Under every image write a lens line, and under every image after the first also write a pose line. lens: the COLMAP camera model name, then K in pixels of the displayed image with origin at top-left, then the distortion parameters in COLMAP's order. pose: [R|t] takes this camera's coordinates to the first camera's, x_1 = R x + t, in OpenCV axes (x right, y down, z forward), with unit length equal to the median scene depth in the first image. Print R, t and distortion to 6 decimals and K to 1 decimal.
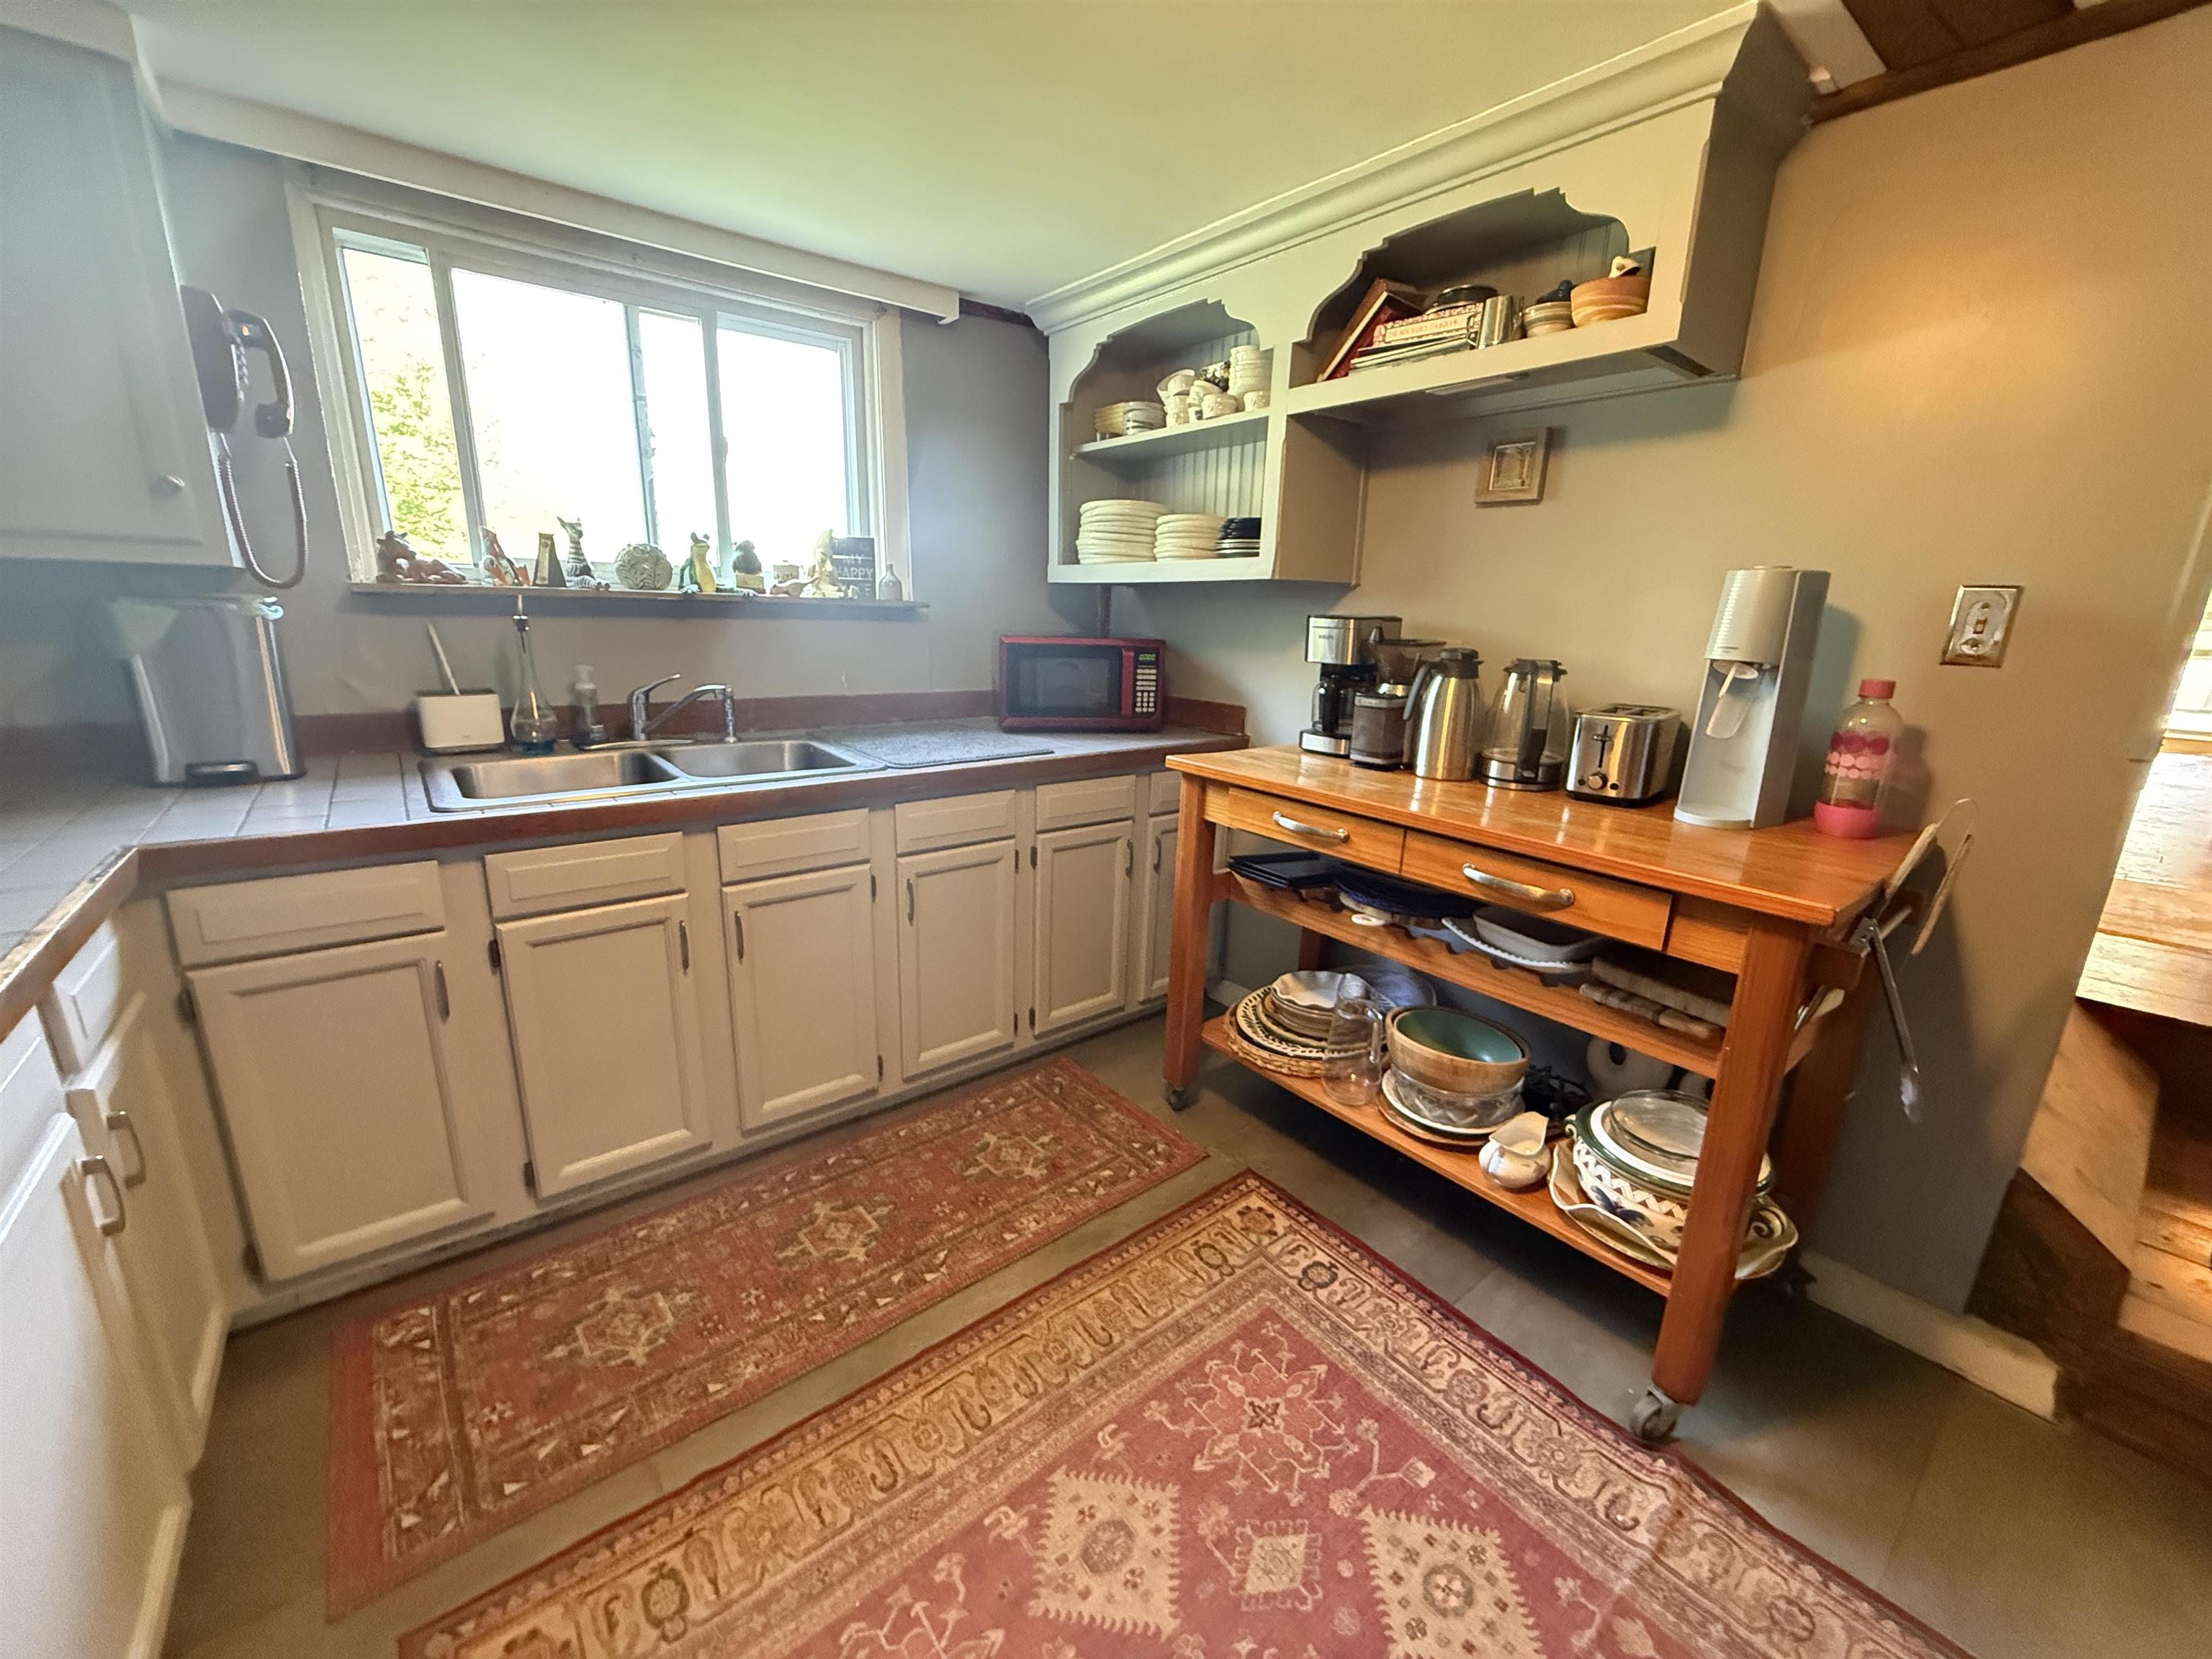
lens RADIAL K [[878.9, 0, 1102.6], [0, 878.9, 833.5], [0, 0, 1]] dist [0.001267, -0.000676]
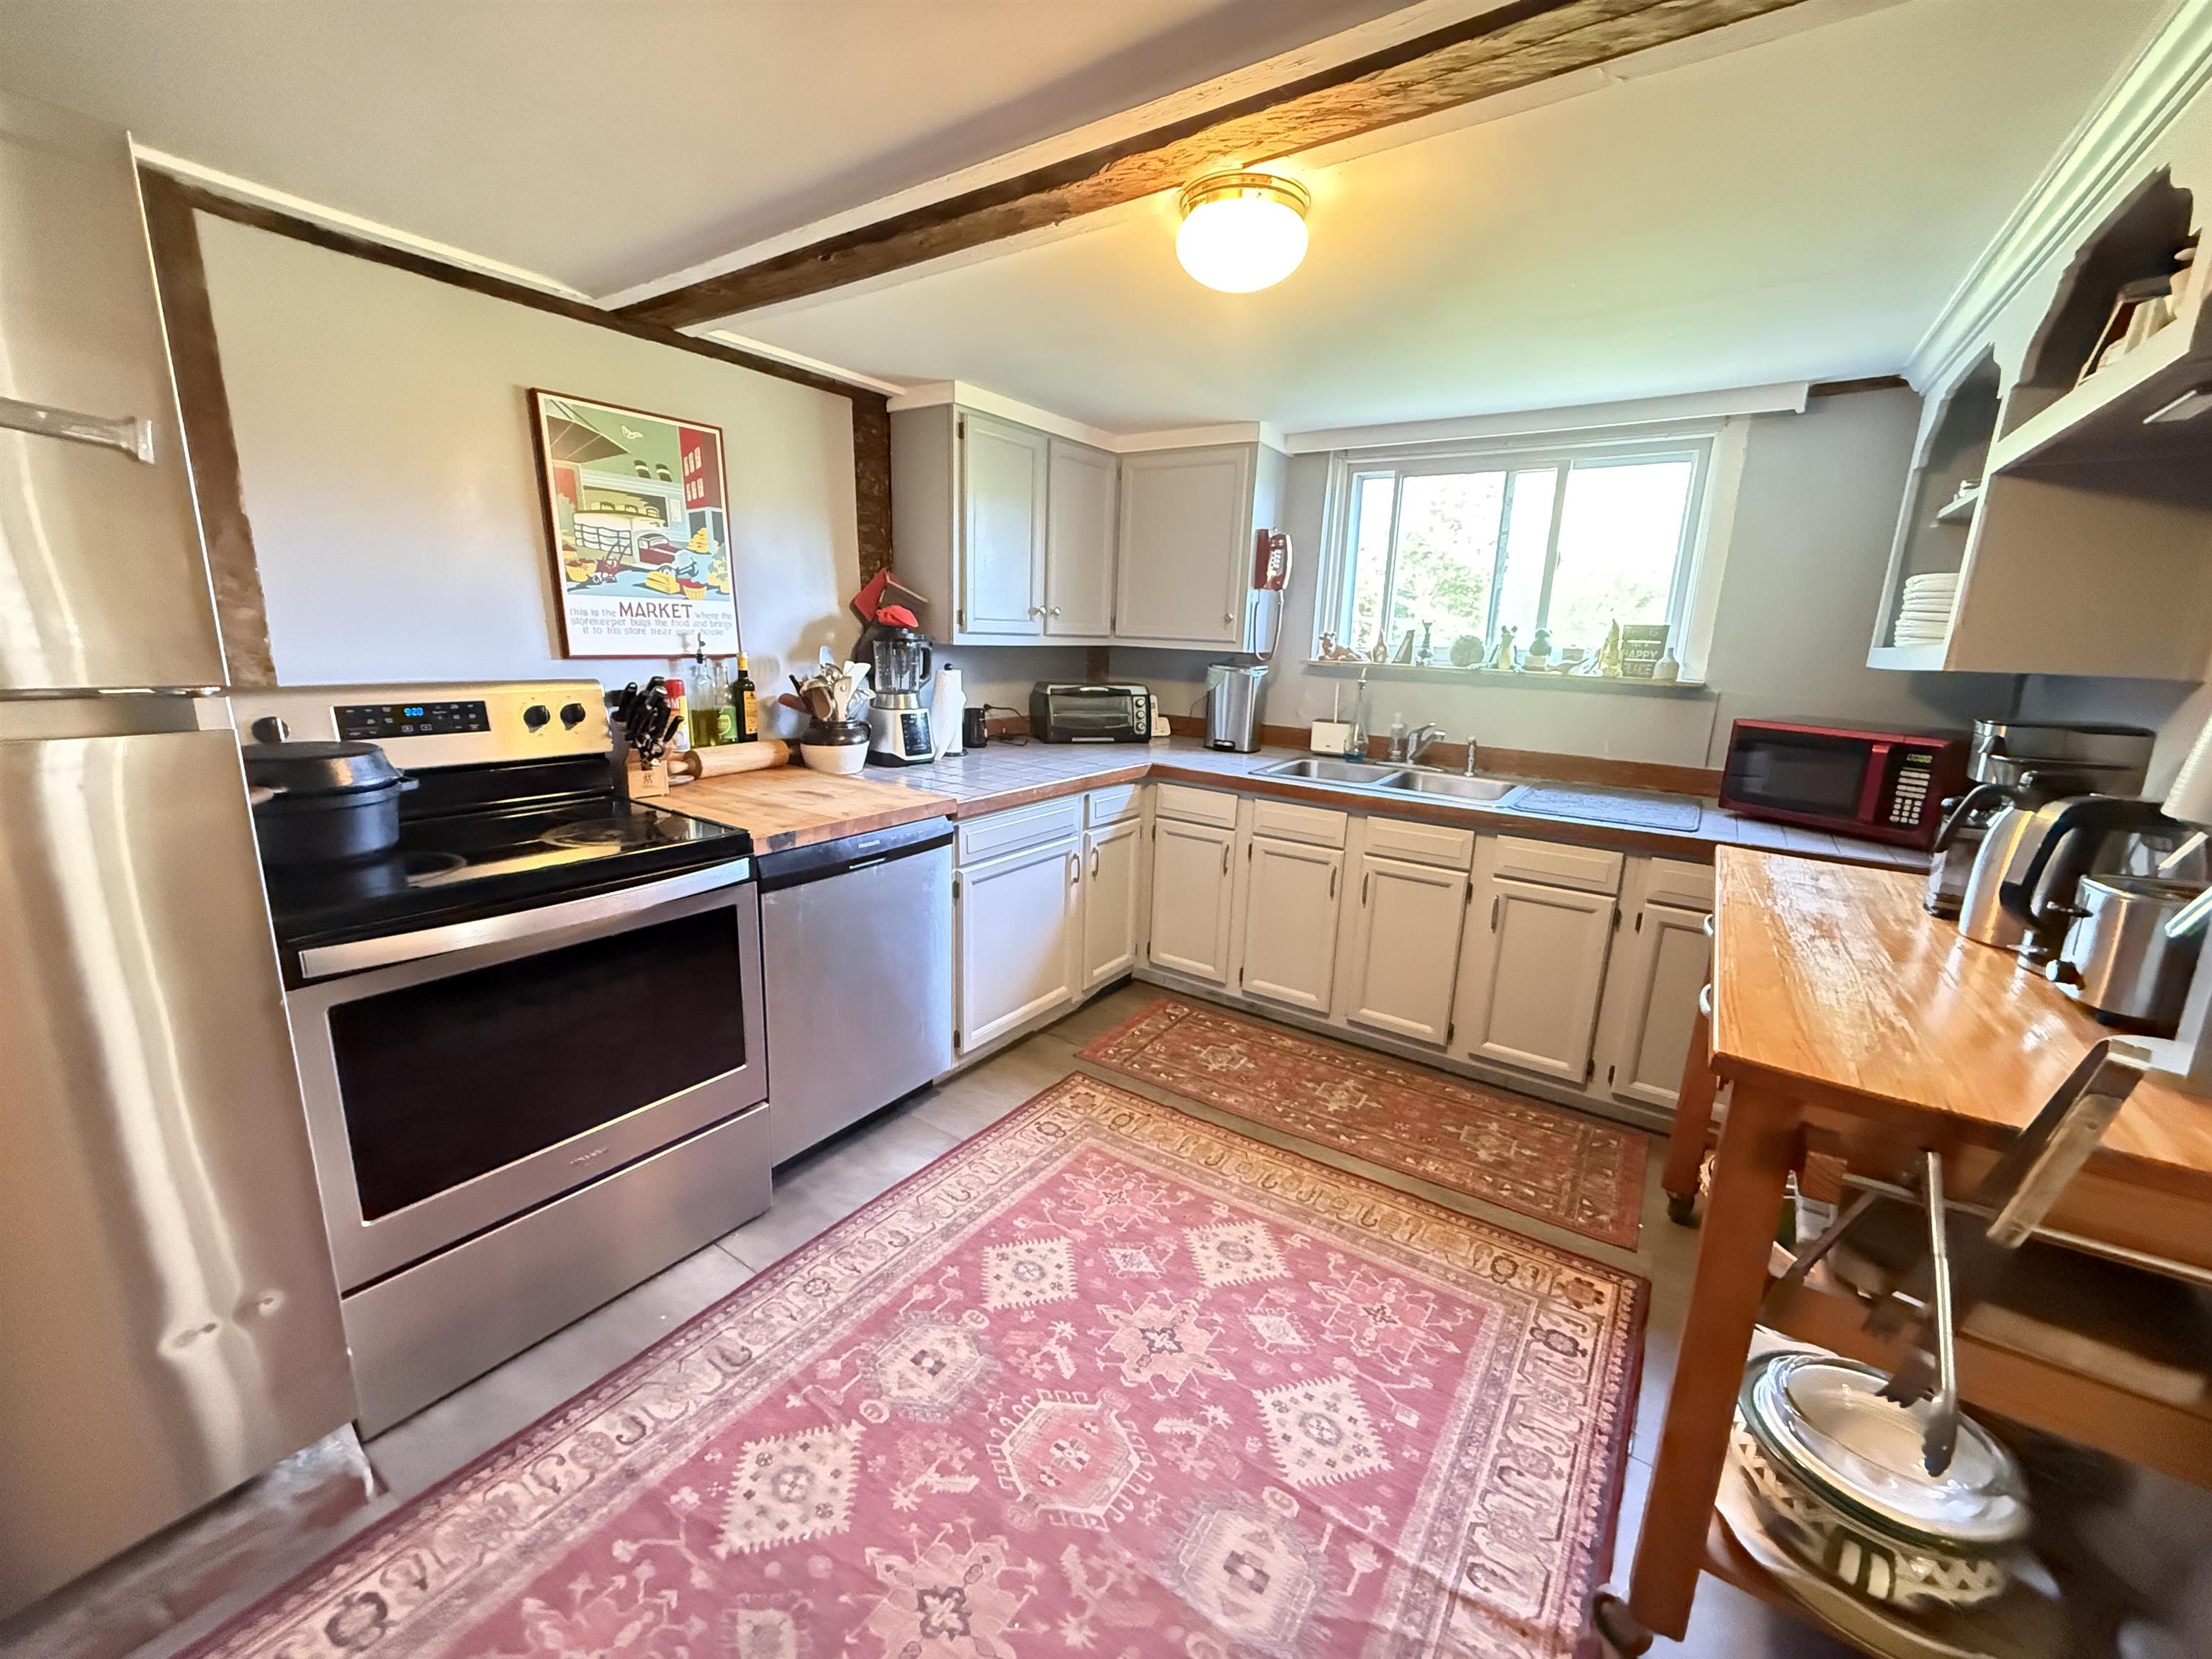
lens RADIAL K [[878.9, 0, 1106.8], [0, 878.9, 824.5], [0, 0, 1]] dist [0.001267, -0.000676]
pose [[0.298632, 0.193874, -0.934469, 0.862349], [-0.264776, 0.957542, 0.114046, -0.046618], [0.916904, 0.213368, 0.337286, 0.042429]]
